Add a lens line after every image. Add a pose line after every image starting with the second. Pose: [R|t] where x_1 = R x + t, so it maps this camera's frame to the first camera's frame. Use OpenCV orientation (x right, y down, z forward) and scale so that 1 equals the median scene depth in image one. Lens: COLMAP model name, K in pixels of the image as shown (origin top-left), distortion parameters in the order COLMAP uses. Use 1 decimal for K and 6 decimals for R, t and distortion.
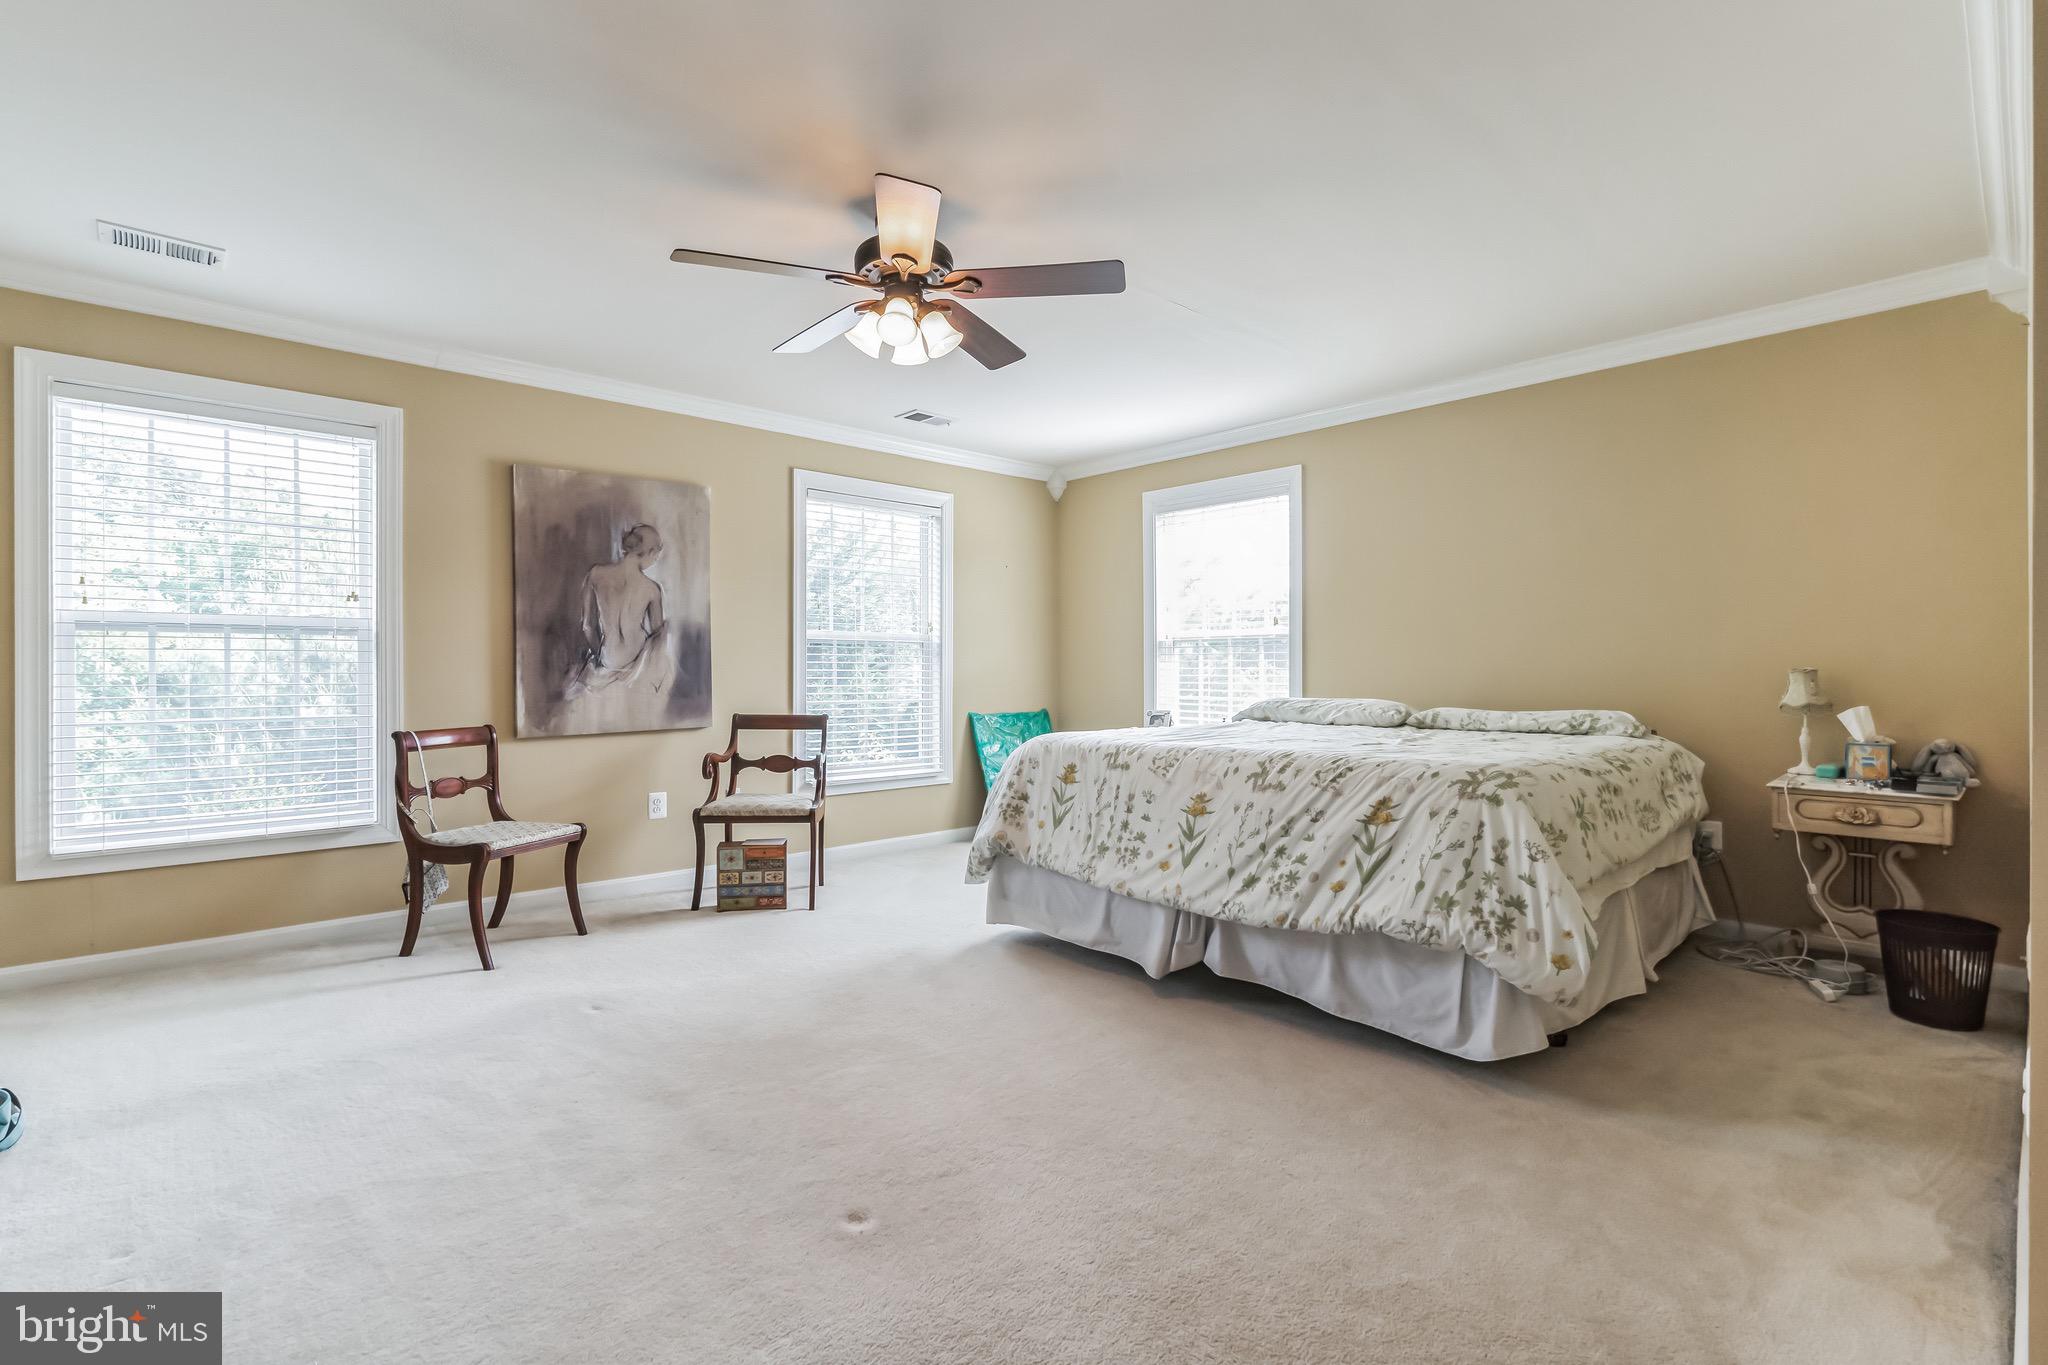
lens RADIAL K [[936.2, 0, 1013.9], [0, 936.2, 676.6], [0, 0, 1]] dist [-0.009101, 0.003297]
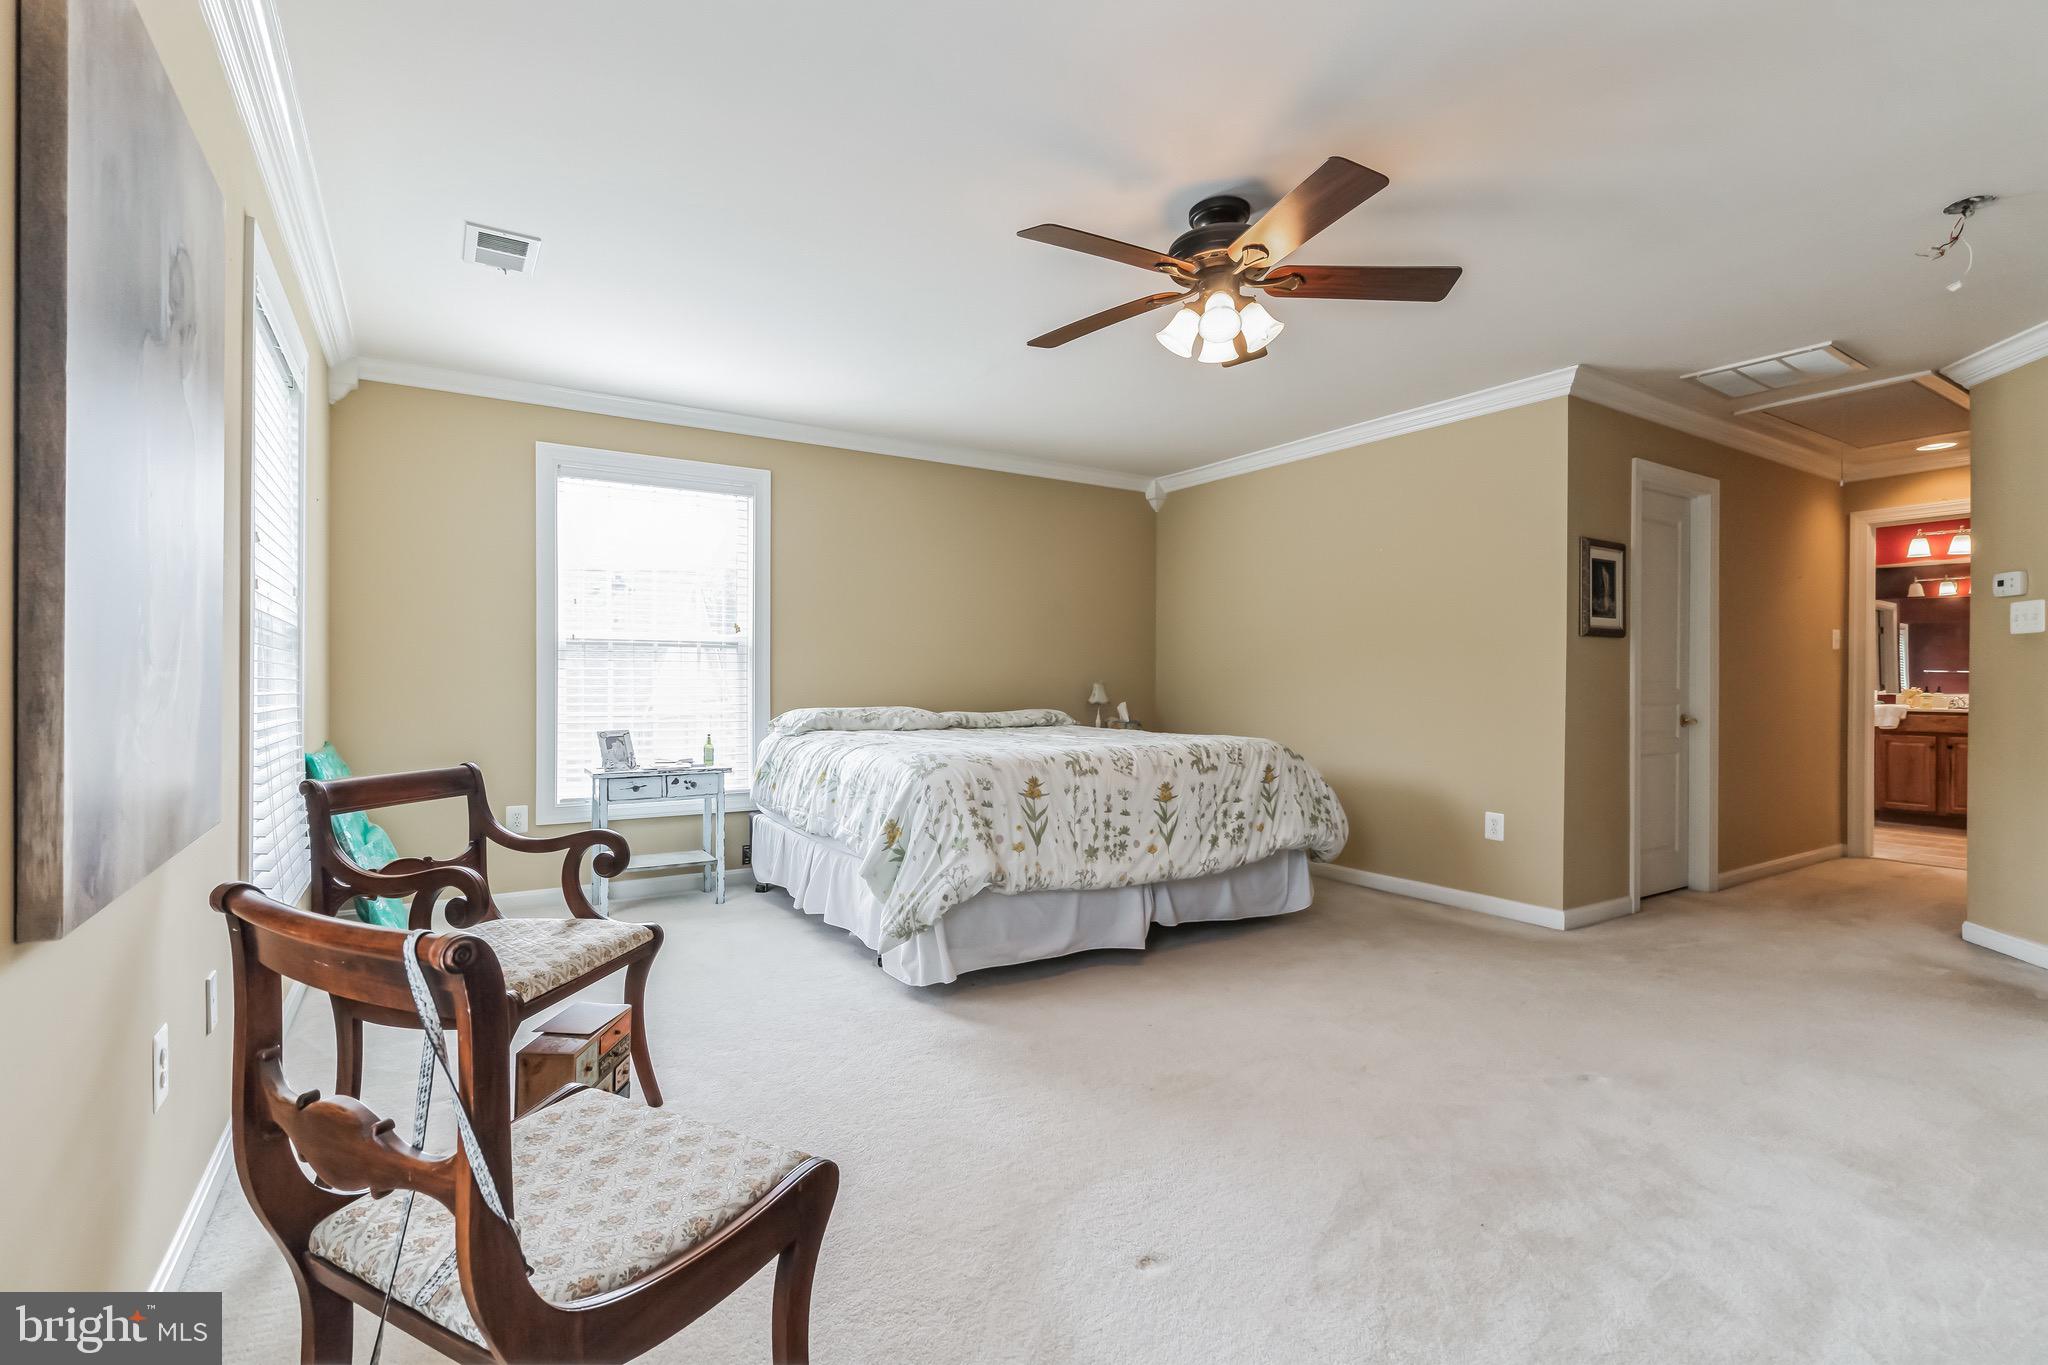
lens RADIAL K [[936.2, 0, 1016.6], [0, 936.2, 682.7], [0, 0, 1]] dist [-0.009101, 0.003297]
pose [[0.173244, 0.000960, 0.984878, -0.994715], [0.002712, 0.999995, -0.001452, -0.004493], [-0.984875, 0.002923, 0.173241, 0.938400]]
